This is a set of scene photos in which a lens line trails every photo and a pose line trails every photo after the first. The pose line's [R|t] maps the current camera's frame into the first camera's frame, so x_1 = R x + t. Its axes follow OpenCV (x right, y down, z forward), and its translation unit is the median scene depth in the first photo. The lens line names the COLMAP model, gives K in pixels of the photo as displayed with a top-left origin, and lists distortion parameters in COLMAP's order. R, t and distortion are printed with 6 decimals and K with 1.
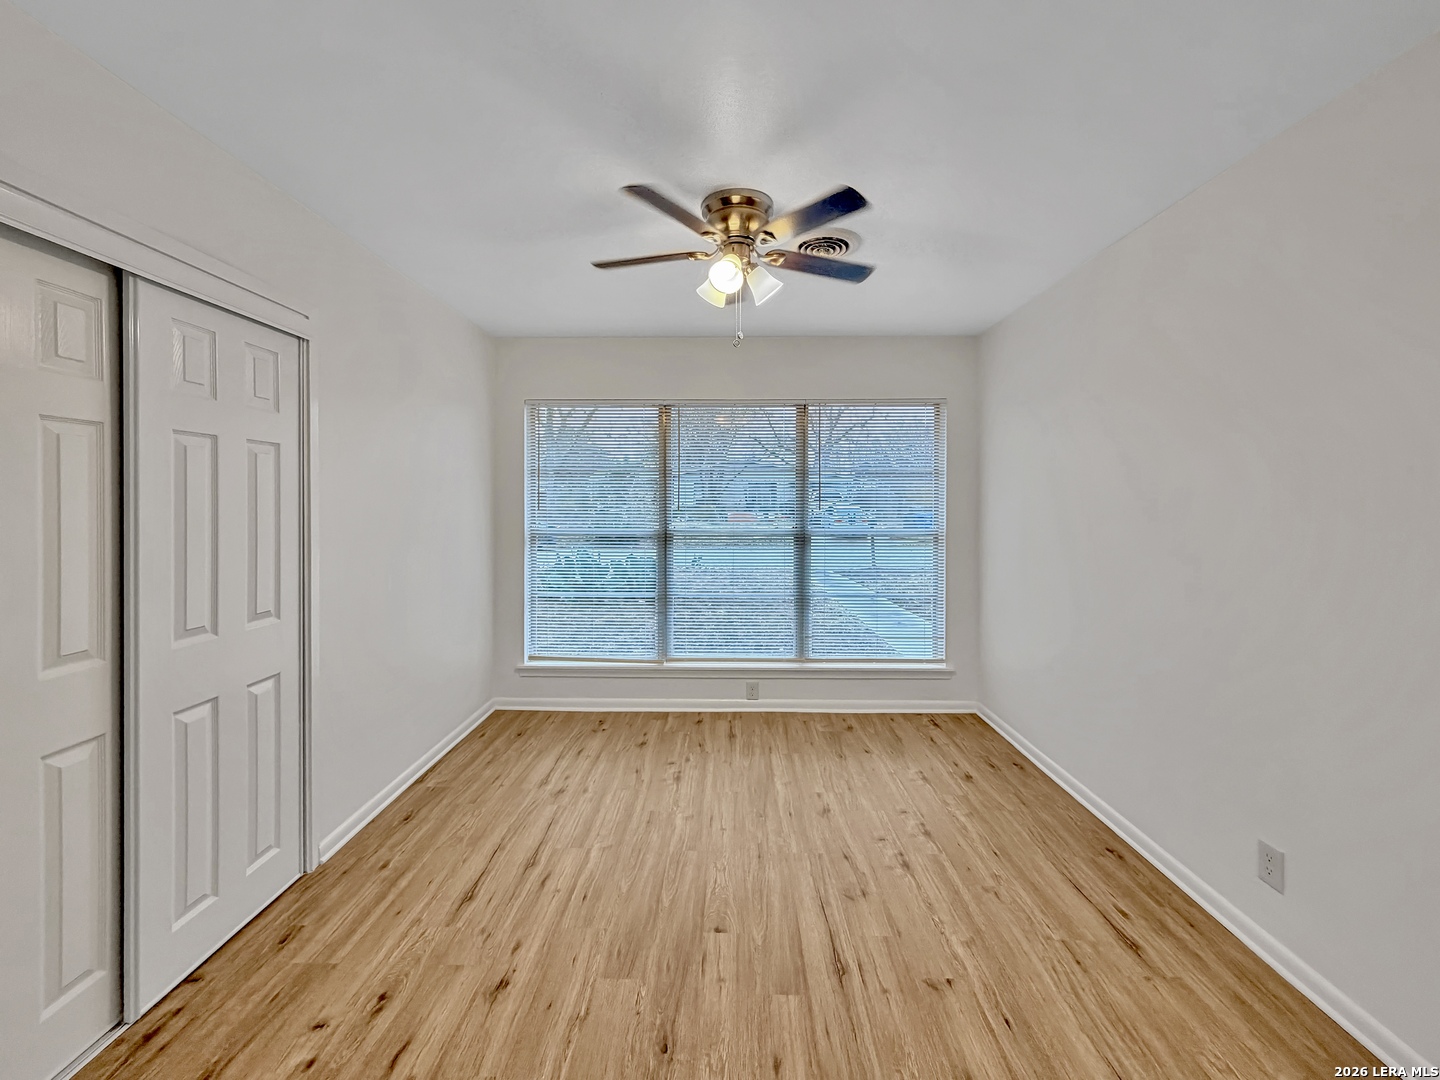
lens RADIAL K [[588.1, 0, 715.4], [0, 588.1, 509.0], [0, 0, 1]] dist [-0.000804, 0.000510]
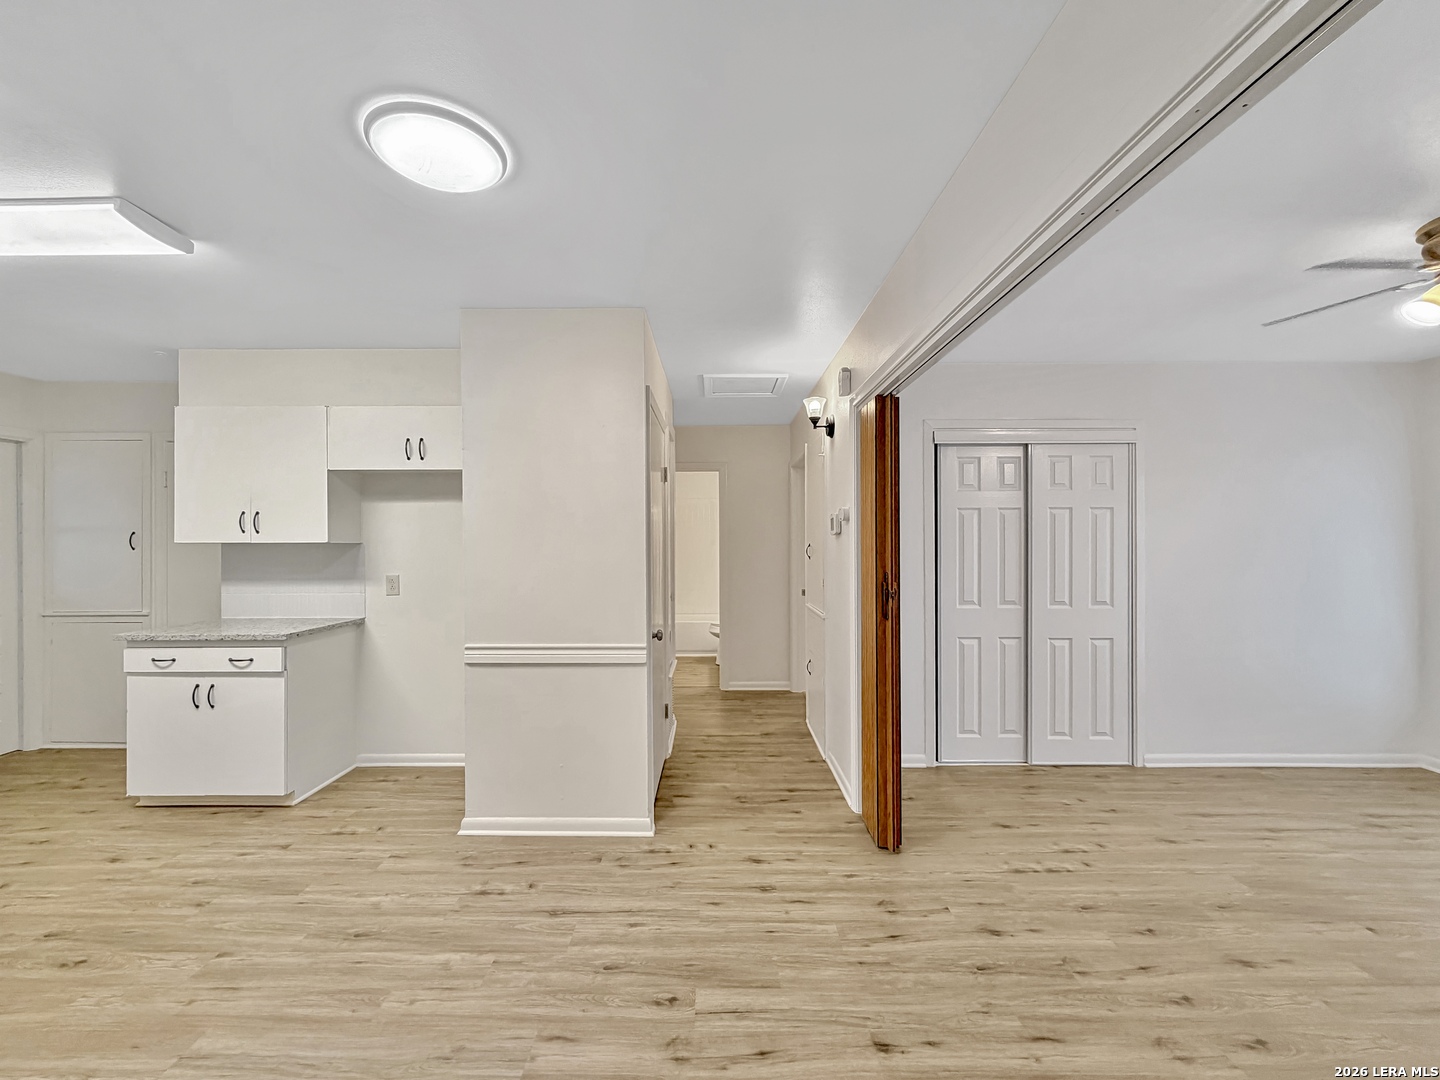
lens RADIAL K [[588.1, 0, 714.7], [0, 588.1, 539.5], [0, 0, 1]] dist [-0.000804, 0.000510]
pose [[0.022885, -0.007507, -0.999710, 1.040567], [-0.007528, 0.999942, -0.007681, 0.008054], [0.999710, 0.007702, 0.022827, -0.242492]]
